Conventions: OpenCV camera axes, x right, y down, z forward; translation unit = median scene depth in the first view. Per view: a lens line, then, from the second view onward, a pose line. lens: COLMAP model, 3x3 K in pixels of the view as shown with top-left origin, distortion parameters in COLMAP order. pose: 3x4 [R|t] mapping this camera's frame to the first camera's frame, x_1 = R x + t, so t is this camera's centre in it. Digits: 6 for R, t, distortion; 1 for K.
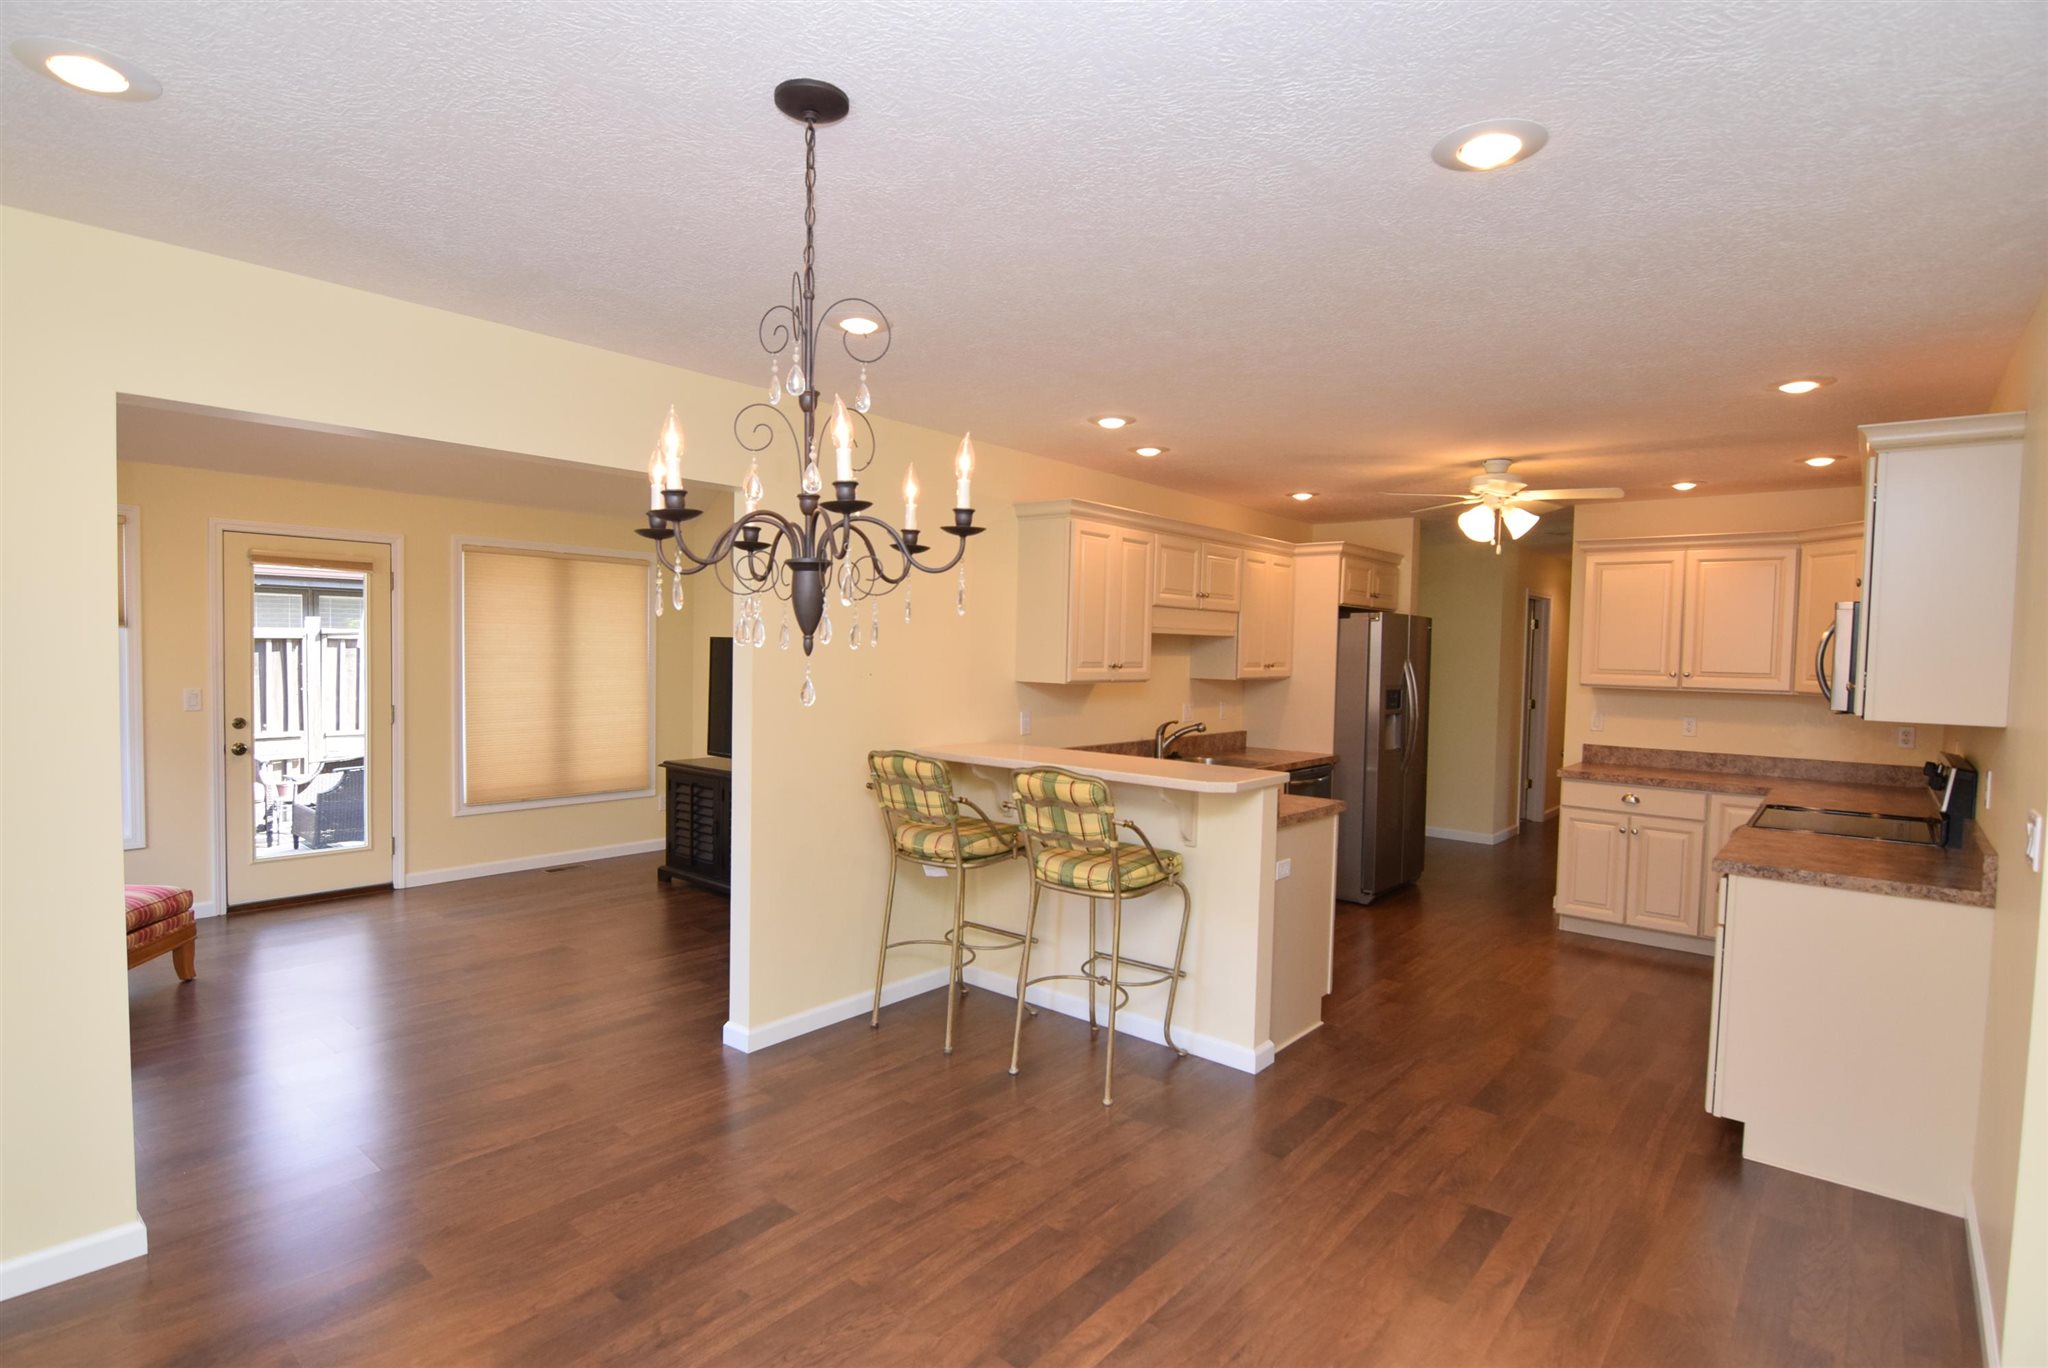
lens RADIAL K [[1018.4, 0, 1016.9], [0, 1018.4, 693.1], [0, 0, 1]] dist [-0.000848, -0.016979]
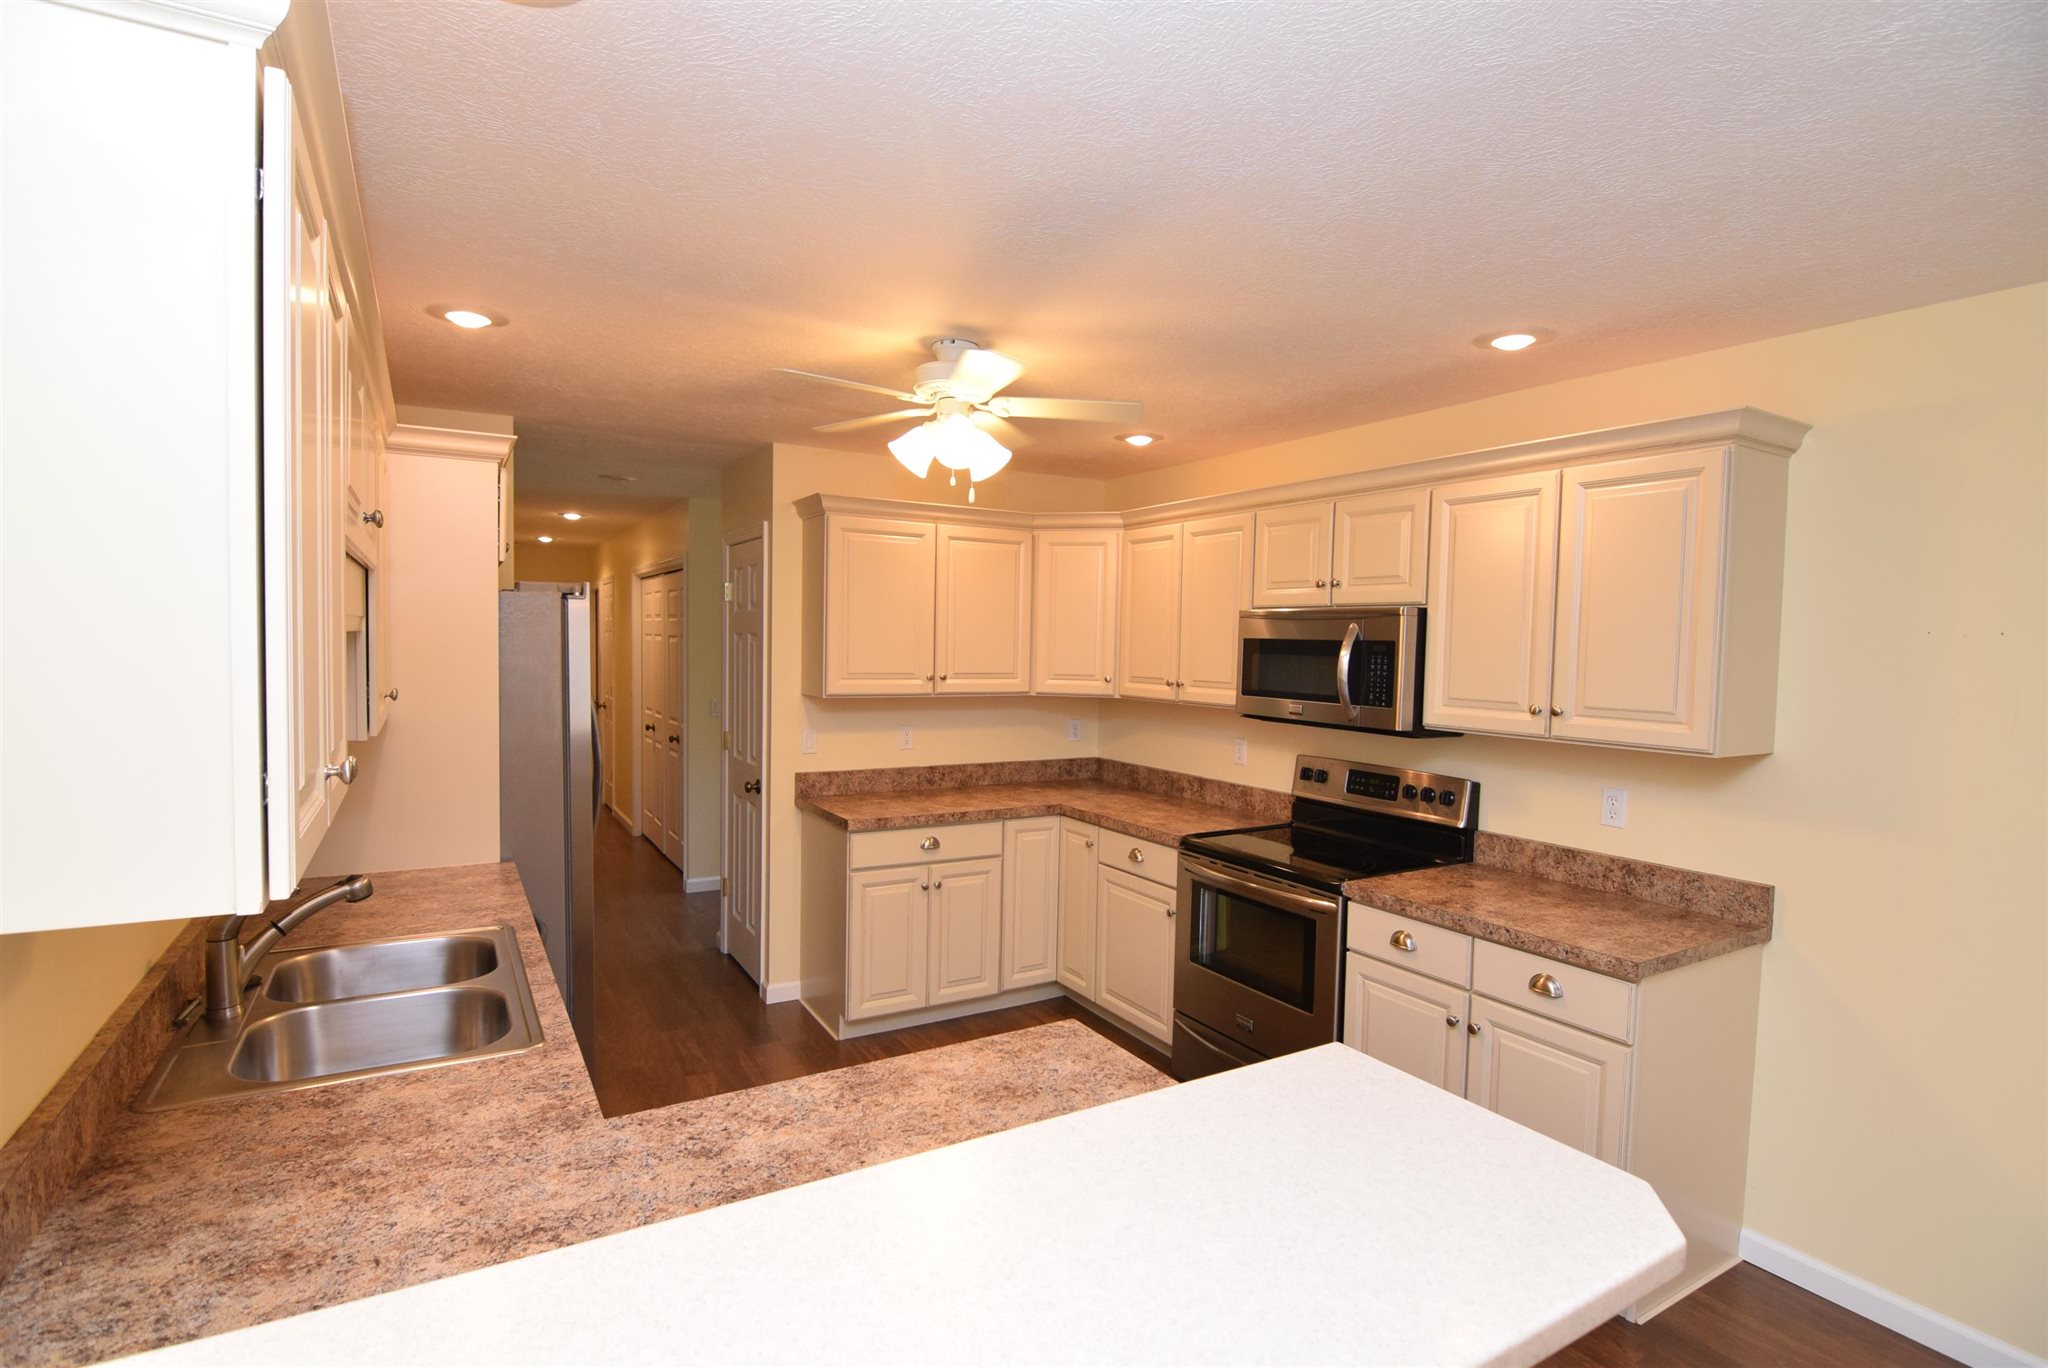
lens RADIAL K [[992.6, 0, 1020.7], [0, 992.6, 691.0], [0, 0, 1]] dist [-0.003086, -0.013321]
pose [[0.327272, -0.062549, 0.942858, -0.070486], [0.030158, 0.997990, 0.055738, -0.049475], [-0.944449, 0.010193, 0.328501, 0.675810]]
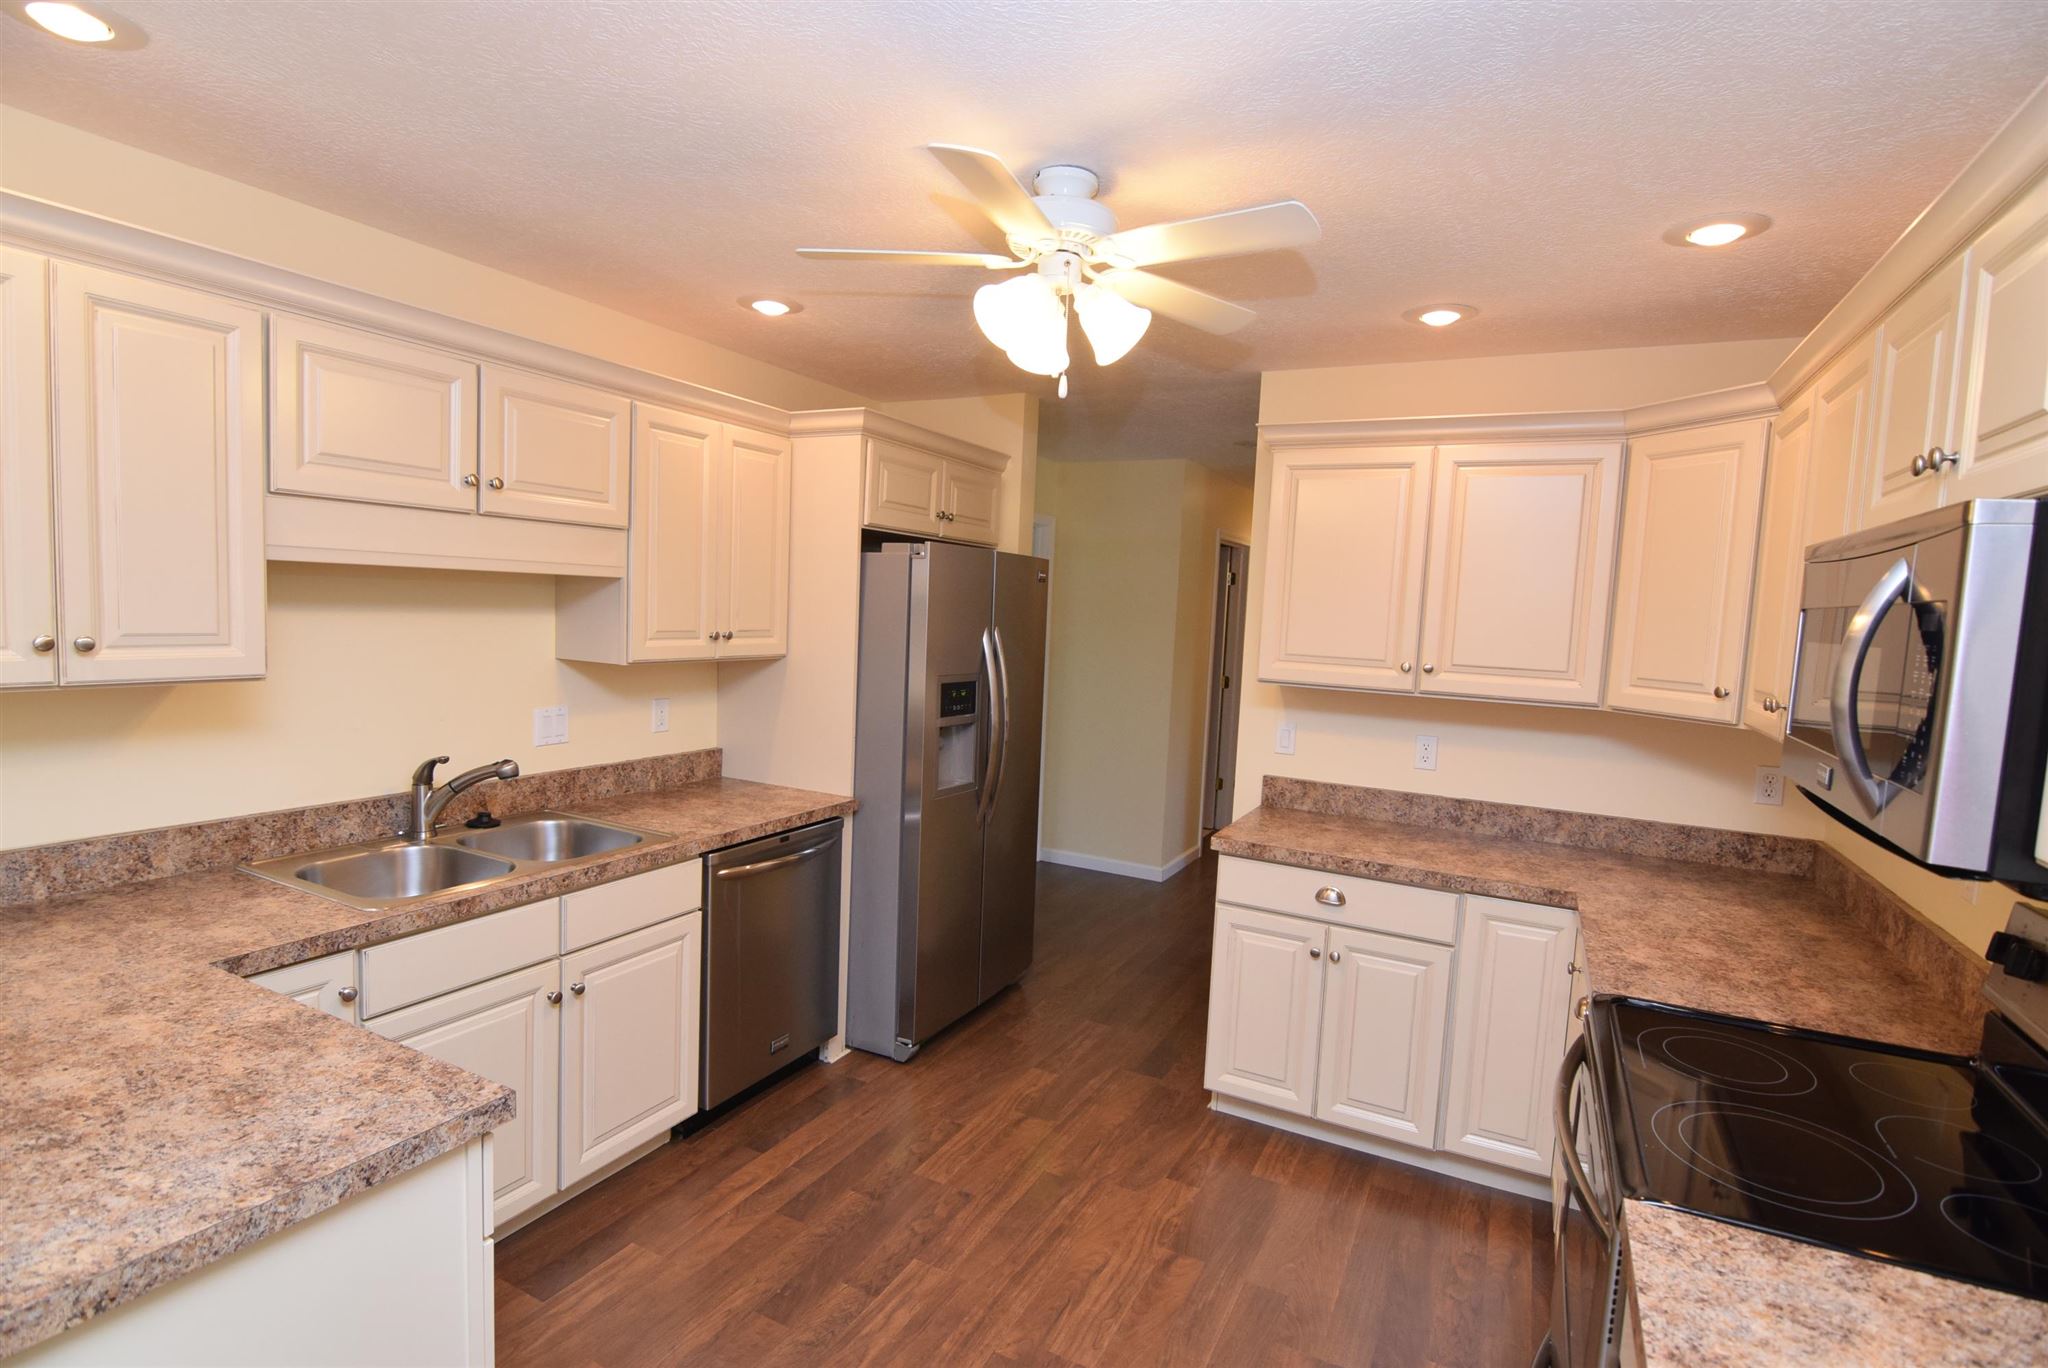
lens RADIAL K [[992.6, 0, 1020.7], [0, 992.6, 691.0], [0, 0, 1]] dist [-0.003086, -0.013321]
pose [[0.973976, 0.004522, 0.226607, 0.314209], [-0.015838, 0.998715, 0.048143, -0.028749], [-0.226098, -0.050479, 0.972796, 0.513739]]
